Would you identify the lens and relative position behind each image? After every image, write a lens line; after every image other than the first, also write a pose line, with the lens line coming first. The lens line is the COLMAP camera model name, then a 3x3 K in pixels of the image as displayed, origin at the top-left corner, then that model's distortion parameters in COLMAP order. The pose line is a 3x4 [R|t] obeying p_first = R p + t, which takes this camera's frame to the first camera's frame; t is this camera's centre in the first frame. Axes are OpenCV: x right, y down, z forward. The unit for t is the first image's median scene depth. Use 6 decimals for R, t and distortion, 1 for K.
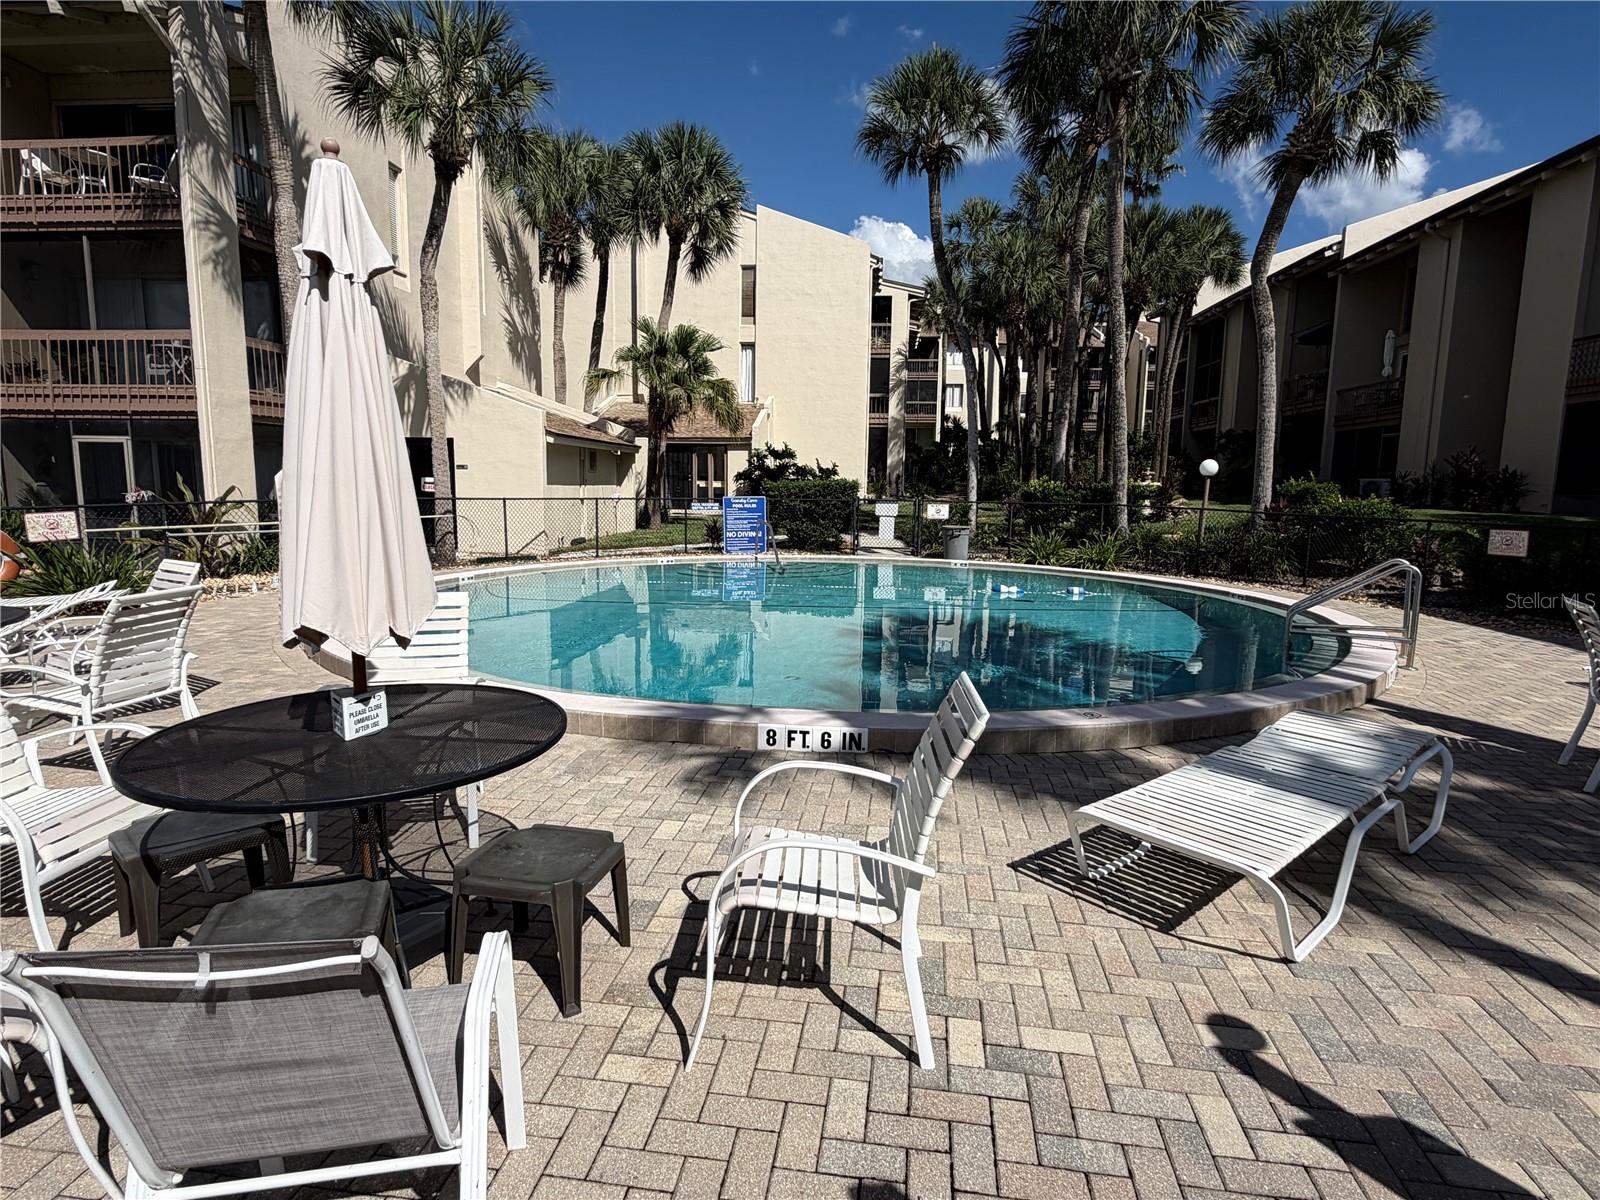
lens RADIAL K [[843.7, 0, 792.1], [0, 843.7, 597.7], [0, 0, 1]] dist [-0.003832, -0.000955]
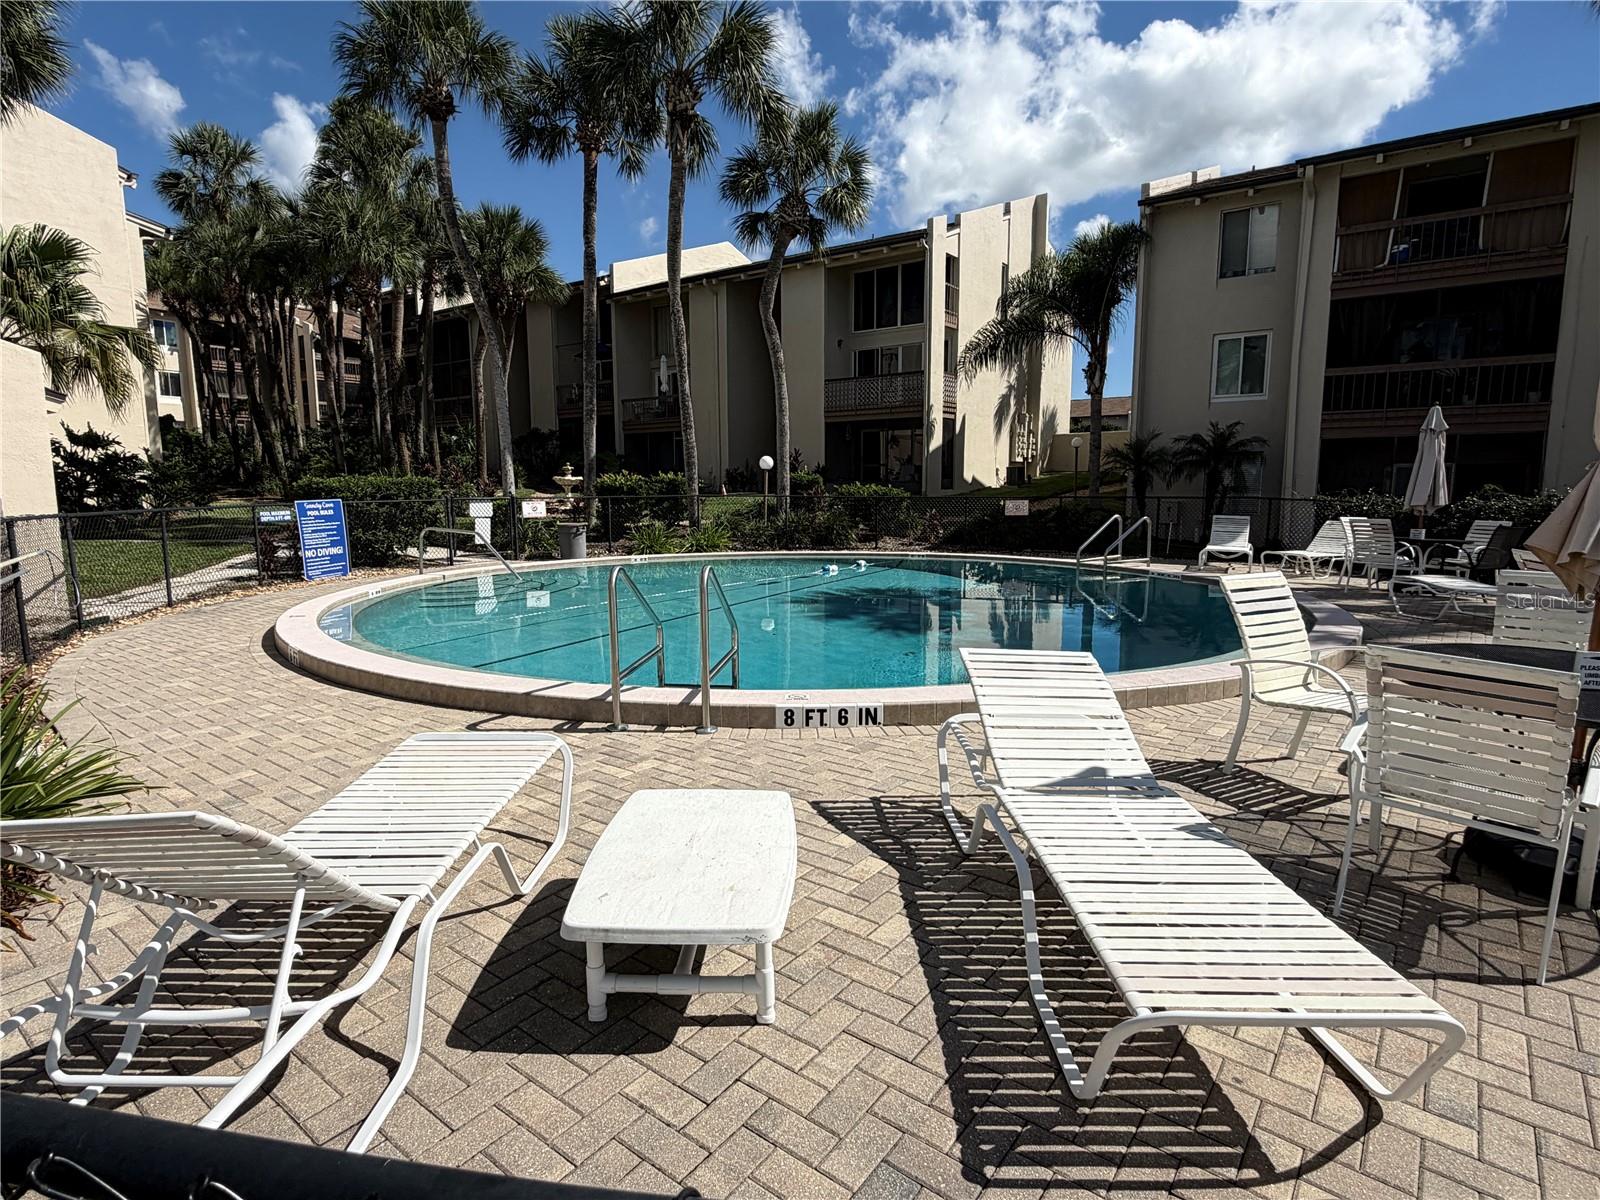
lens RADIAL K [[843.7, 0, 794.4], [0, 843.7, 601.9], [0, 0, 1]] dist [-0.003832, -0.000955]
pose [[0.497065, -0.139182, 0.856478, -0.479468], [0.126973, 0.988094, 0.086880, -0.041962], [-0.858373, 0.065565, 0.508819, 0.260143]]
